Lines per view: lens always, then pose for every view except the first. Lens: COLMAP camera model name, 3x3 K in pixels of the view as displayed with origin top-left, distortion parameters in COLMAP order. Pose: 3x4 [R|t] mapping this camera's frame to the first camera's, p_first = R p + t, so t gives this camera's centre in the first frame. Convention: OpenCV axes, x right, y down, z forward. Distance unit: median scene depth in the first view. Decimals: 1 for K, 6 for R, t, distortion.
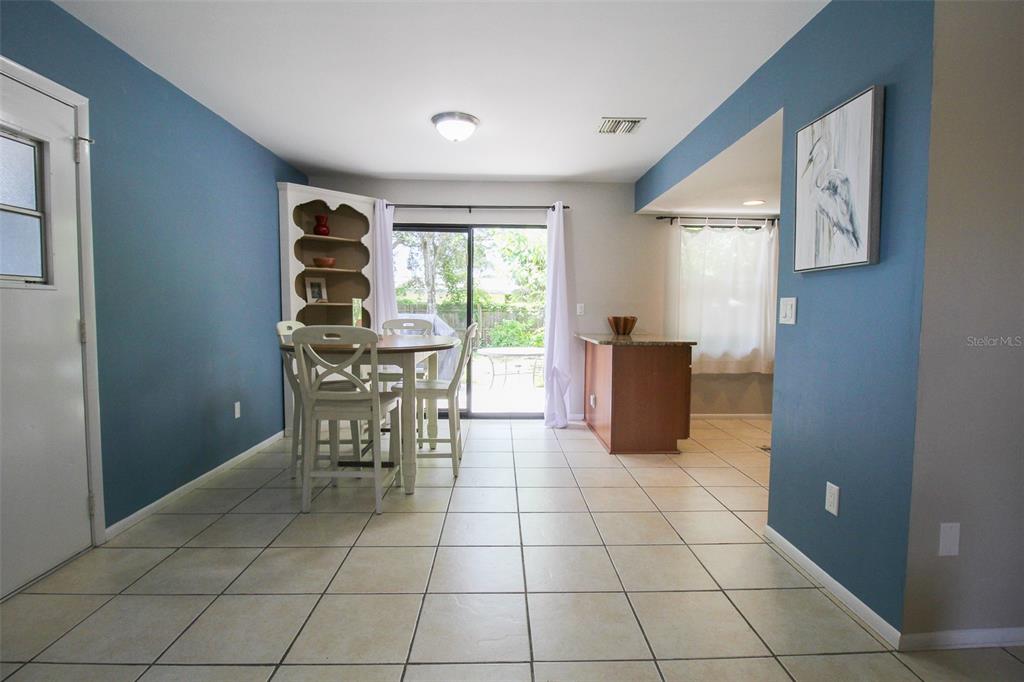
lens RADIAL K [[514.2, 0, 515.3], [0, 514.2, 340.6], [0, 0, 1]] dist [-0.004191, -0.001931]
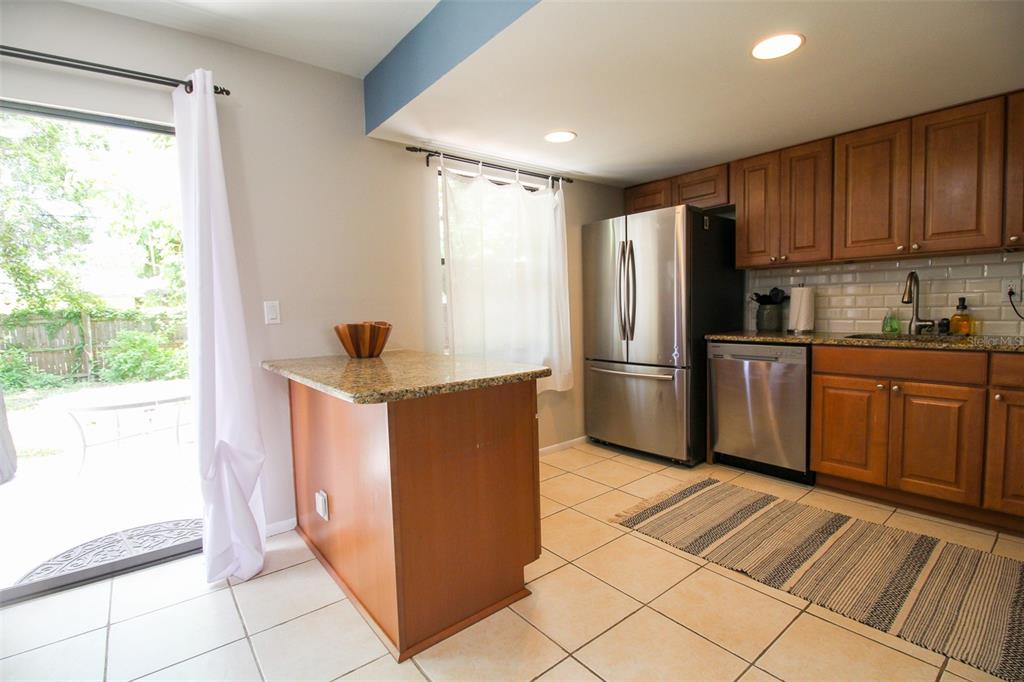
lens RADIAL K [[469.5, 0, 512.9], [0, 469.5, 339.7], [0, 0, 1]] dist [-0.014479, -0.000652]
pose [[0.797008, -0.071781, 0.599689, 0.042974], [0.069622, 0.997212, 0.026833, -0.032246], [-0.599943, 0.020366, 0.799783, 0.536820]]
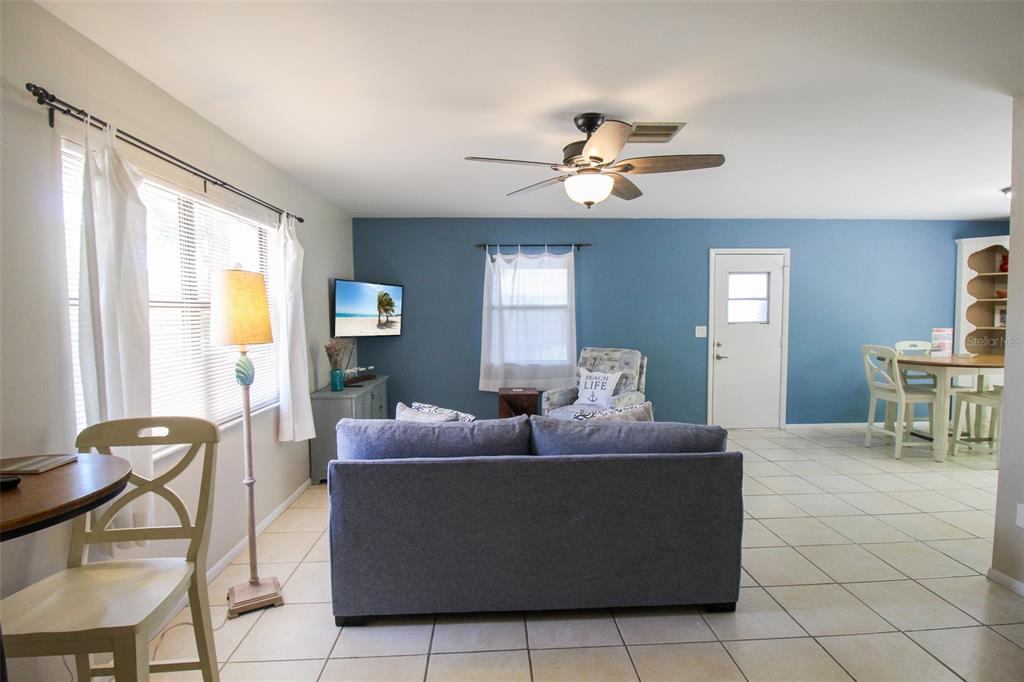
lens RADIAL K [[497.6, 0, 519.9], [0, 497.6, 345.9], [0, 0, 1]] dist [-0.007401, -0.005970]
pose [[0.029844, 0.054249, -0.998081, 0.806423], [-0.054034, 0.997154, 0.052583, -0.030413], [0.998093, 0.052361, 0.032690, -0.188006]]
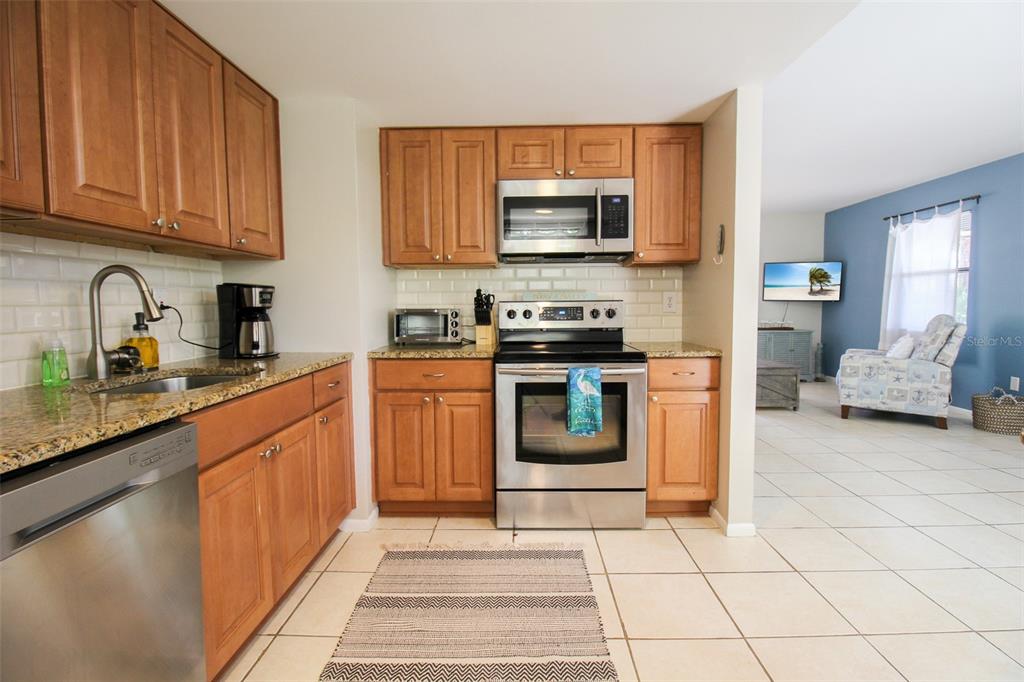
lens RADIAL K [[469.5, 0, 514.5], [0, 469.5, 336.0], [0, 0, 1]] dist [-0.014479, -0.000652]
pose [[-0.998533, -0.007787, 0.053581, 0.502688], [-0.000384, 0.990597, 0.136813, -0.064879], [-0.054143, 0.136592, -0.989147, 1.021238]]
